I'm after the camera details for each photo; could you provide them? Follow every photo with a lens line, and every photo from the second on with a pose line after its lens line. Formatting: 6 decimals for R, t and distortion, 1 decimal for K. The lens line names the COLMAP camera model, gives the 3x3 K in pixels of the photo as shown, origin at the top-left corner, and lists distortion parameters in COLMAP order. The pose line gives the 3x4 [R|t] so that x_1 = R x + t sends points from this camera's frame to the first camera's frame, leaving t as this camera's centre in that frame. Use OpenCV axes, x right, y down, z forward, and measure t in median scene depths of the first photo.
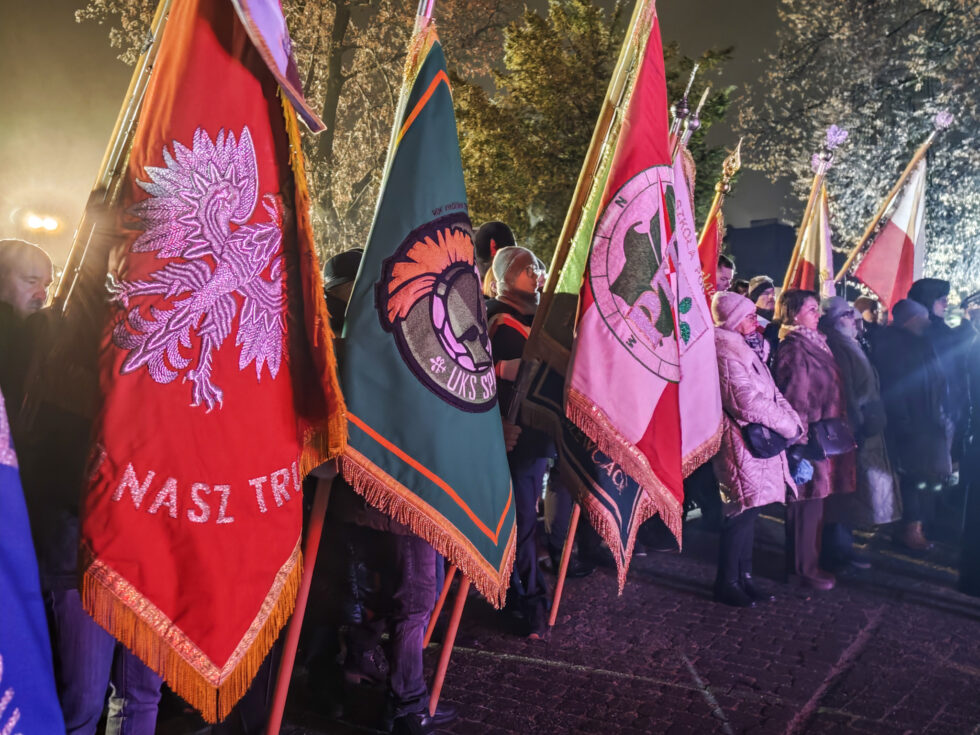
lens RADIAL K [[1050.1, 0, 490.0], [0, 1050.1, 337.9], [0, 0, 1]] dist [0.003541, -0.009342]
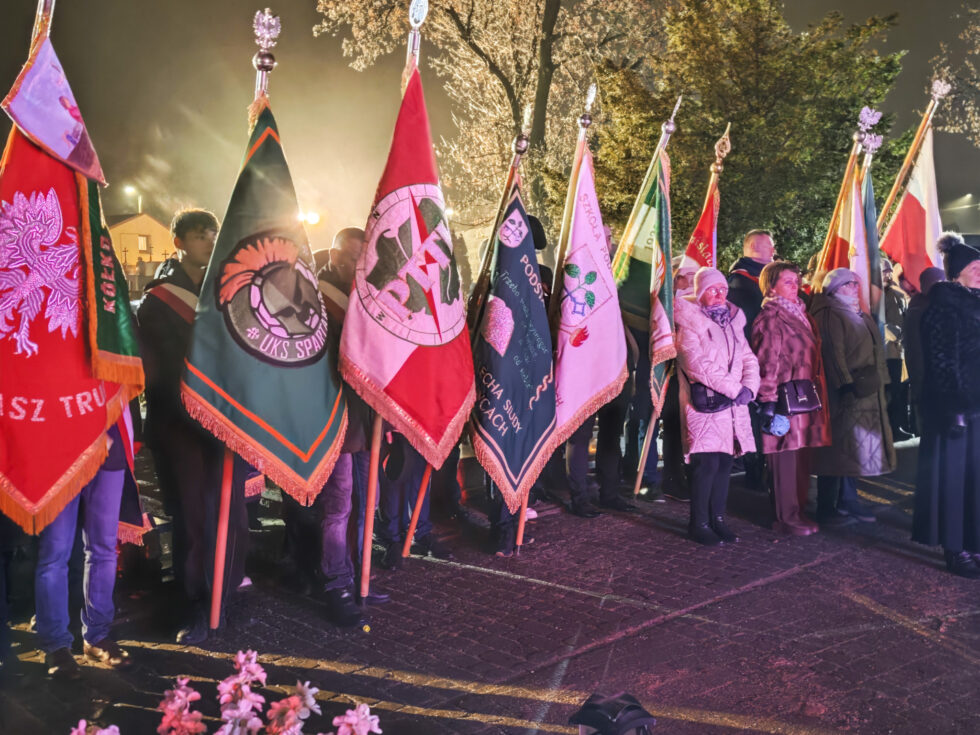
lens RADIAL K [[1154.8, 0, 490.0], [0, 1154.8, 367.5], [0, 0, 1]] dist [0.023289, -0.036681]
pose [[0.948262, 0.004799, -0.317453, 0.765295], [0.005901, 0.999447, 0.032737, 0.022224], [0.317434, -0.032916, 0.947709, -0.406813]]
